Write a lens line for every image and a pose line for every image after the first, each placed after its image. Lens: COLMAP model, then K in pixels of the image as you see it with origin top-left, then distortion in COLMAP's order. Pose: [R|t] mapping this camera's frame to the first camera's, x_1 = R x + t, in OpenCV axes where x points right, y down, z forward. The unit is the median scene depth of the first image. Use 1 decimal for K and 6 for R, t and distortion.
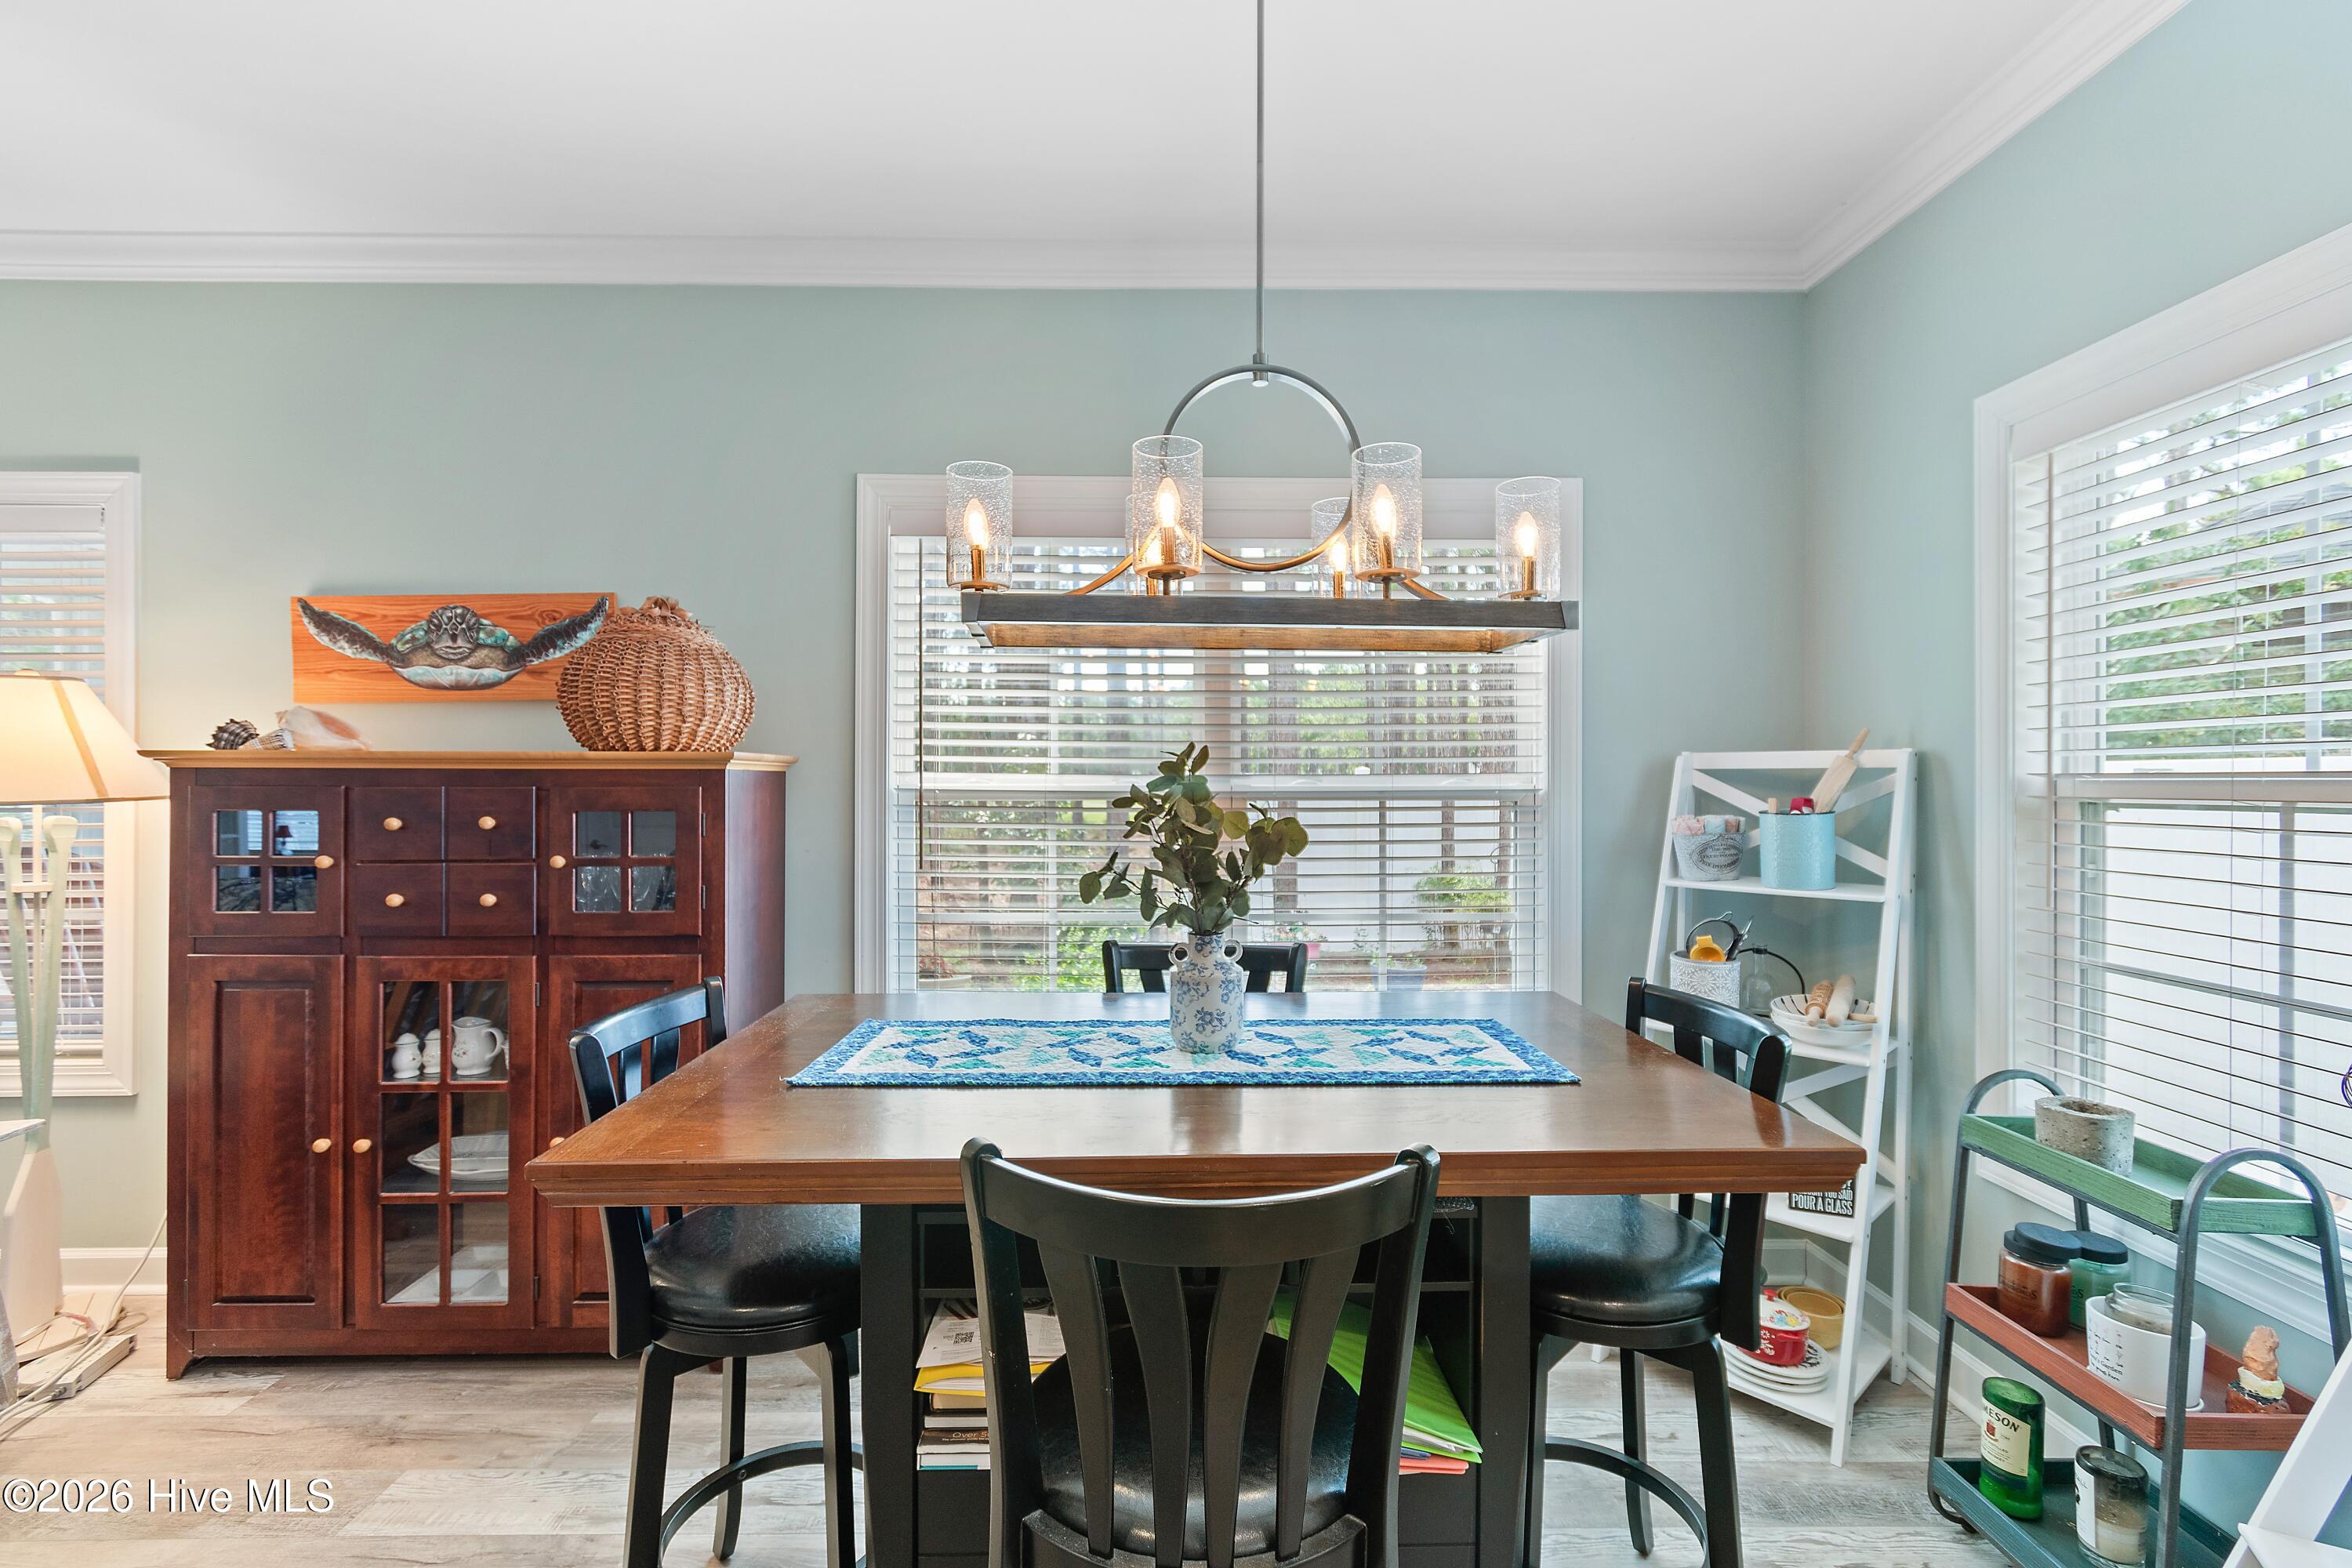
lens RADIAL K [[1034.8, 0, 1182.4], [0, 1034.8, 782.2], [0, 0, 1]] dist [0.005851, -0.002558]
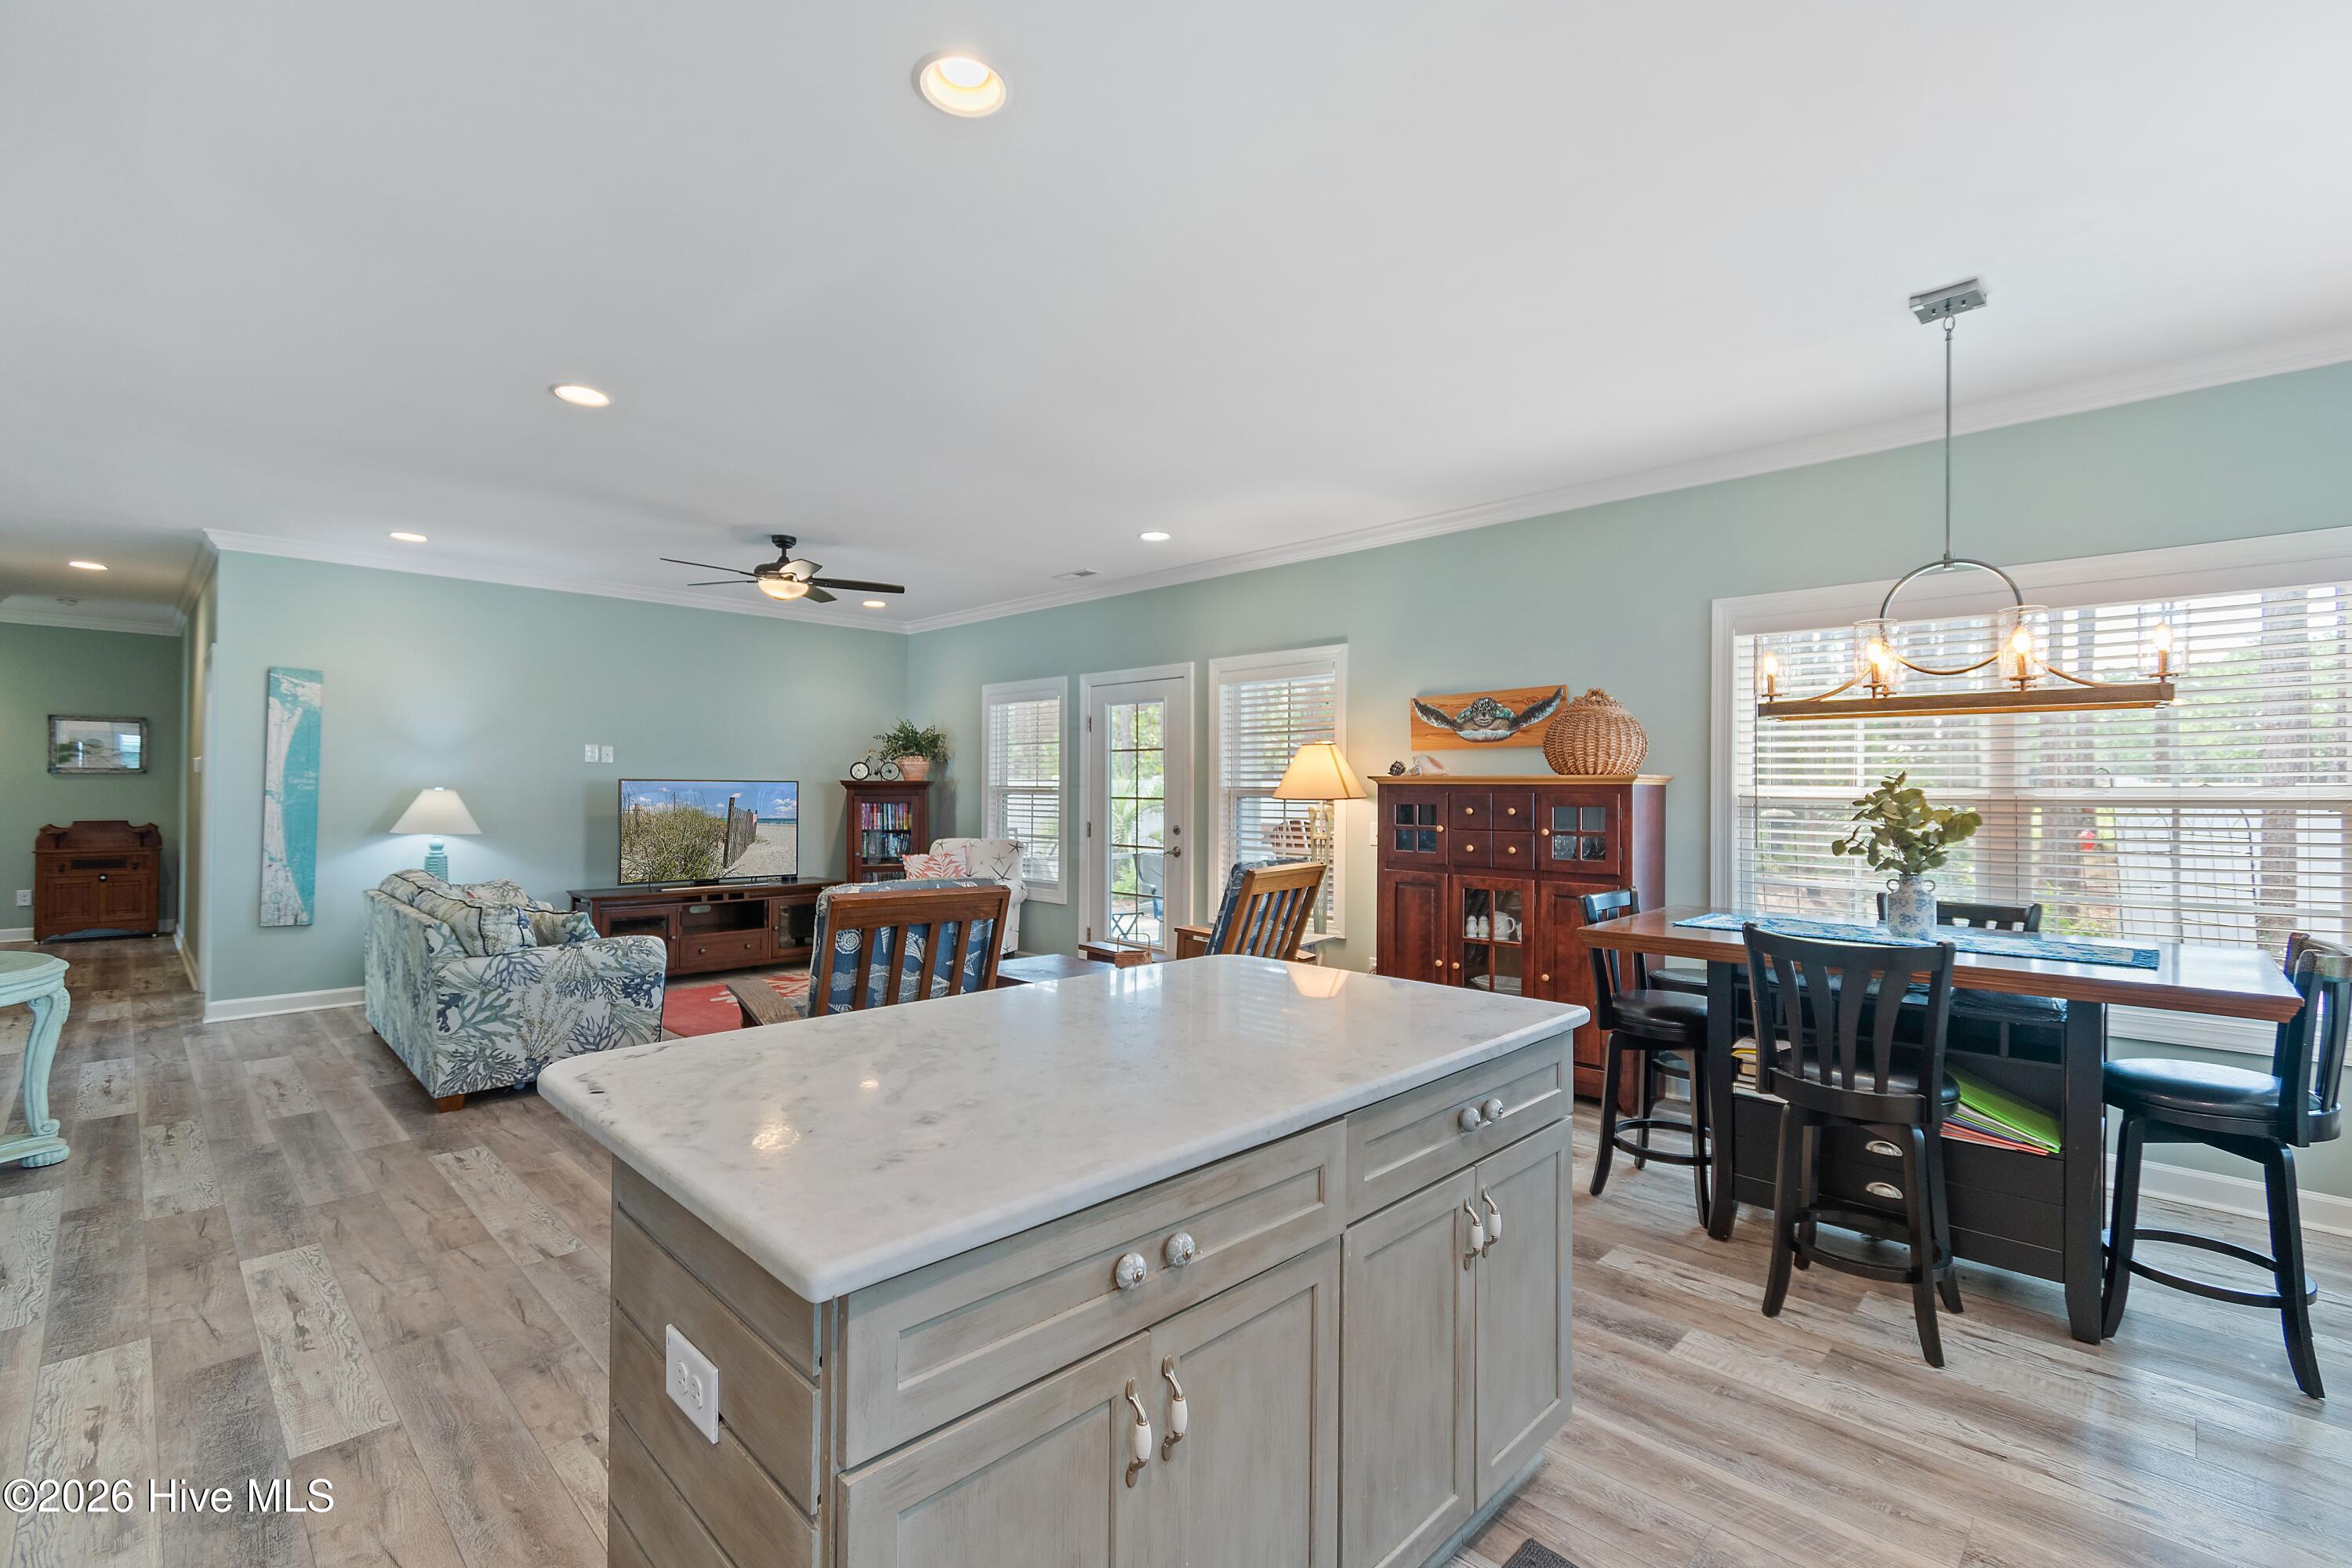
lens RADIAL K [[1034.8, 0, 1181.0], [0, 1034.8, 782.4], [0, 0, 1]] dist [0.005851, -0.002558]
pose [[0.704351, -0.002754, -0.709846, 0.284267], [-0.003209, 0.999970, -0.007064, -0.000310], [0.709844, 0.007253, 0.704321, -0.823958]]
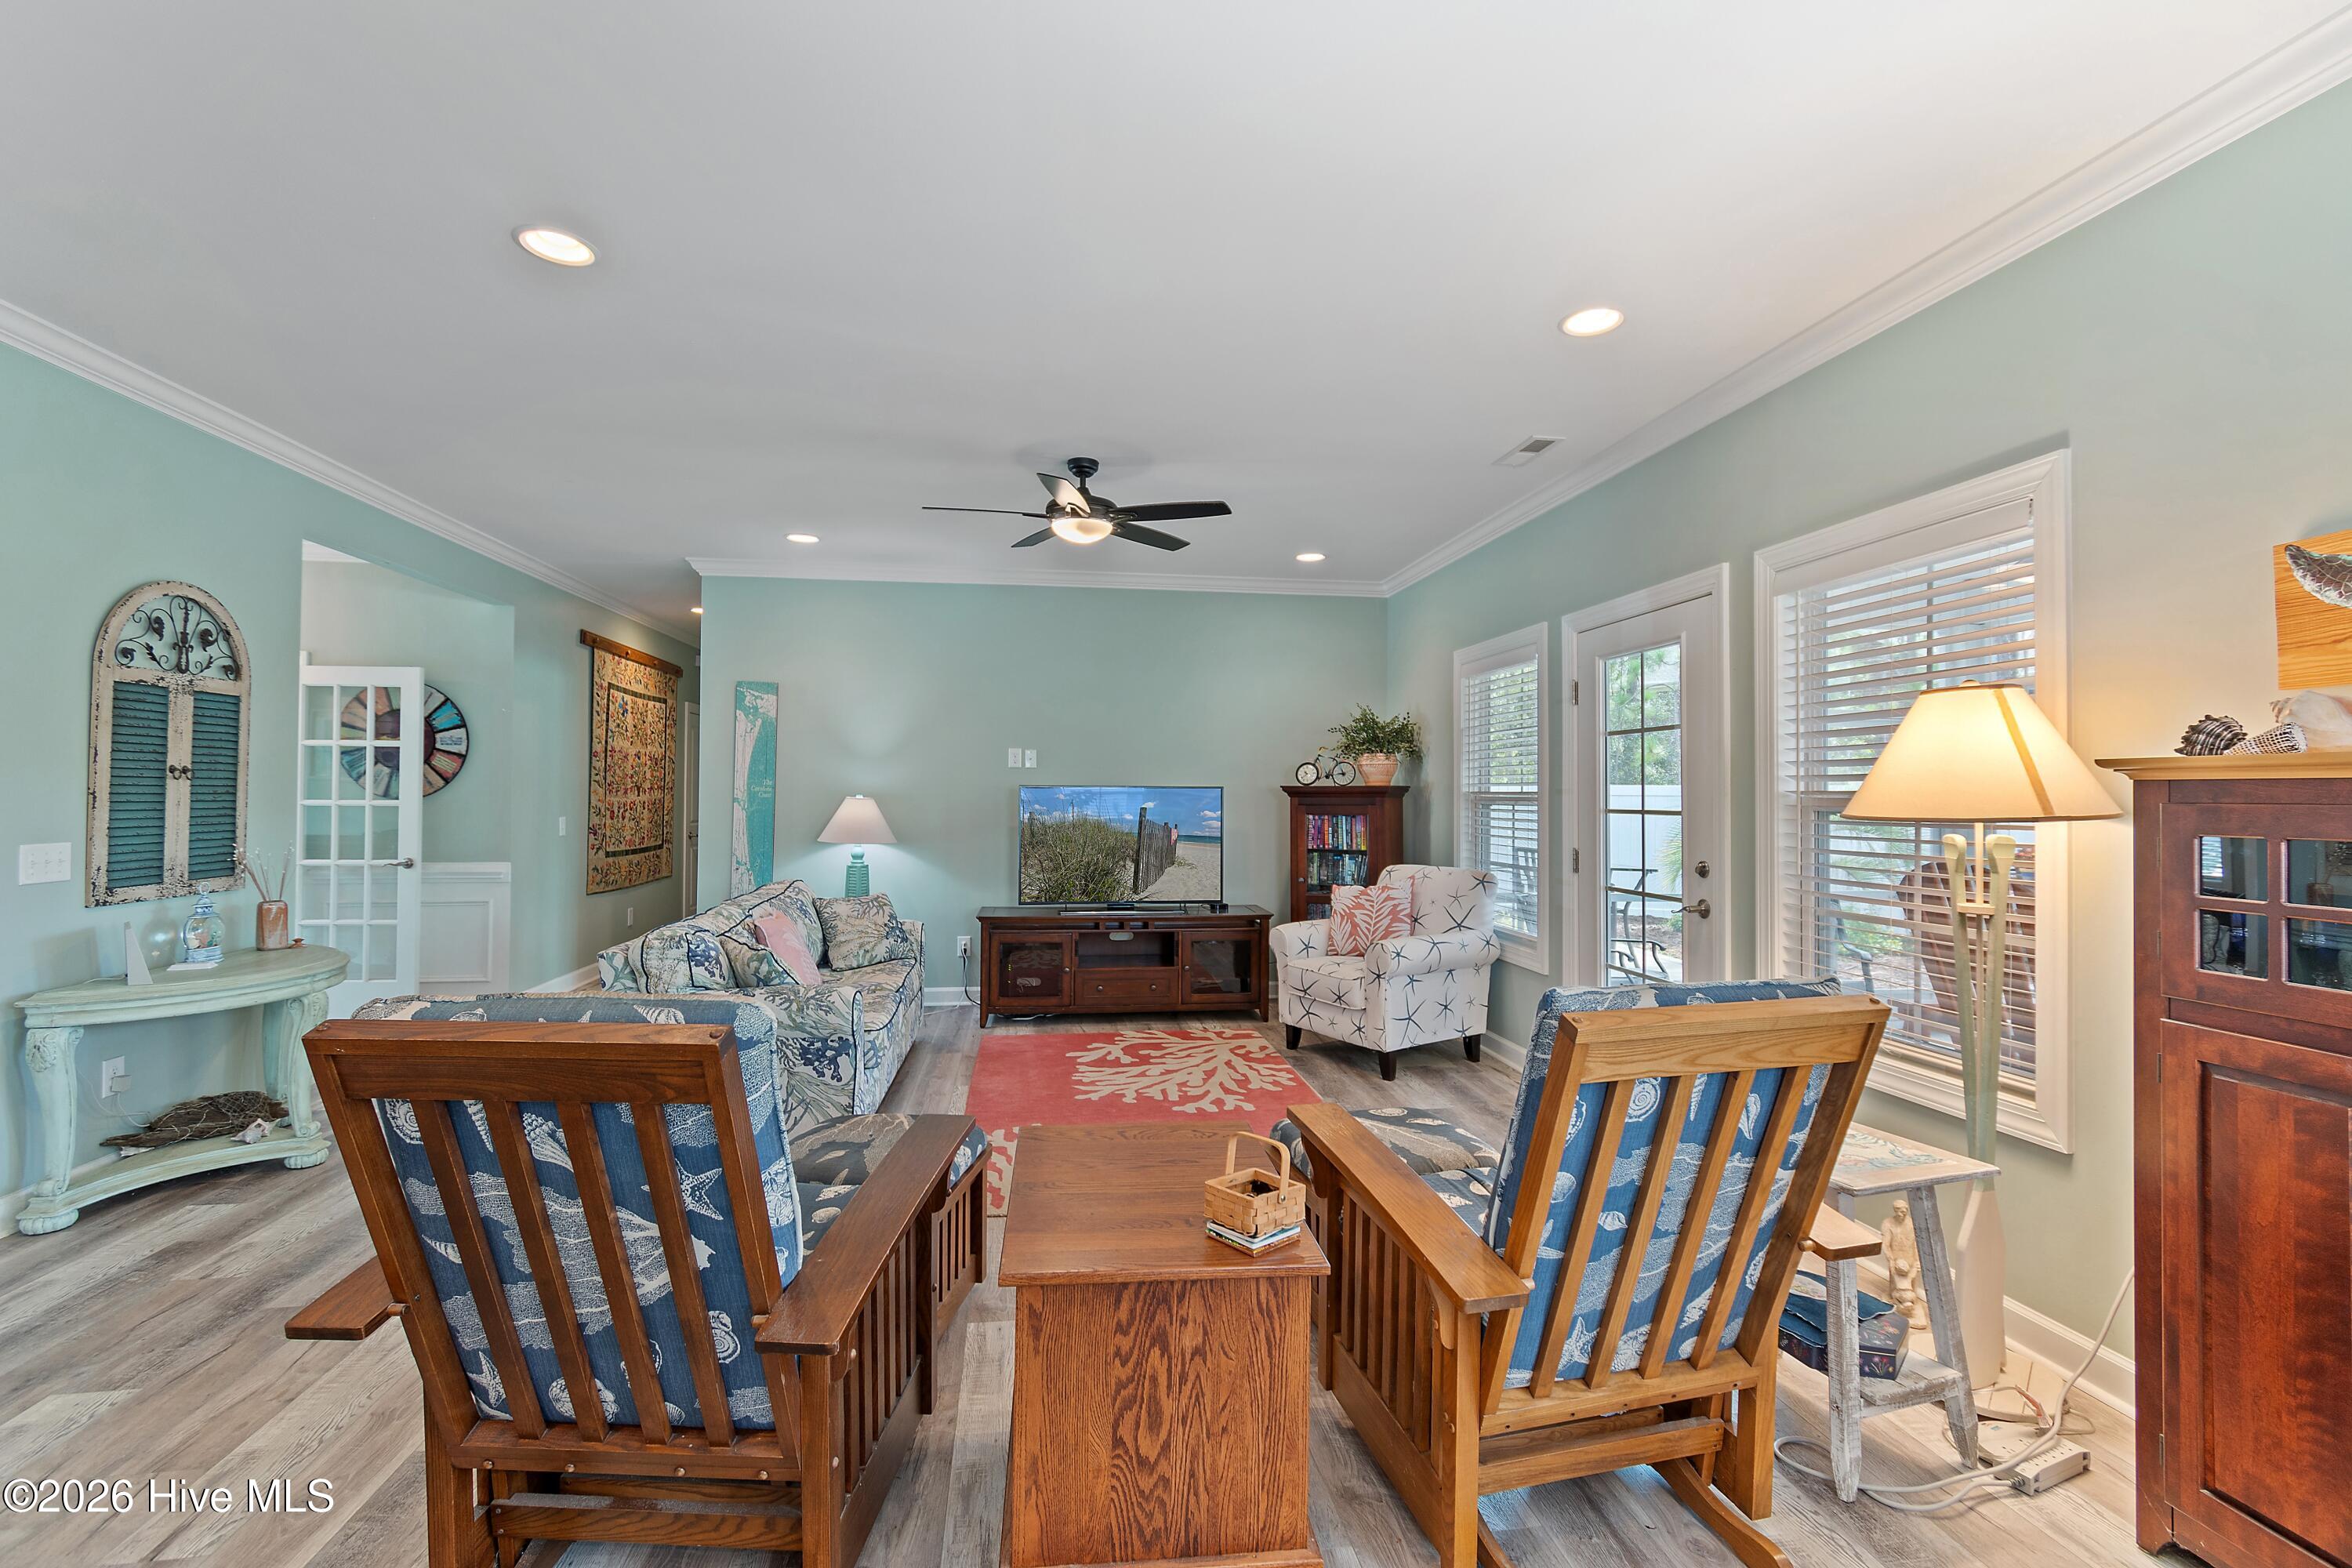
lens RADIAL K [[1034.8, 0, 1179.9], [0, 1034.8, 781.0], [0, 0, 1]] dist [0.005851, -0.002558]
pose [[0.128695, -0.014665, -0.991576, -0.264794], [-0.003269, 0.999879, -0.015212, 0.001429], [0.991679, 0.005199, 0.128632, 0.158493]]
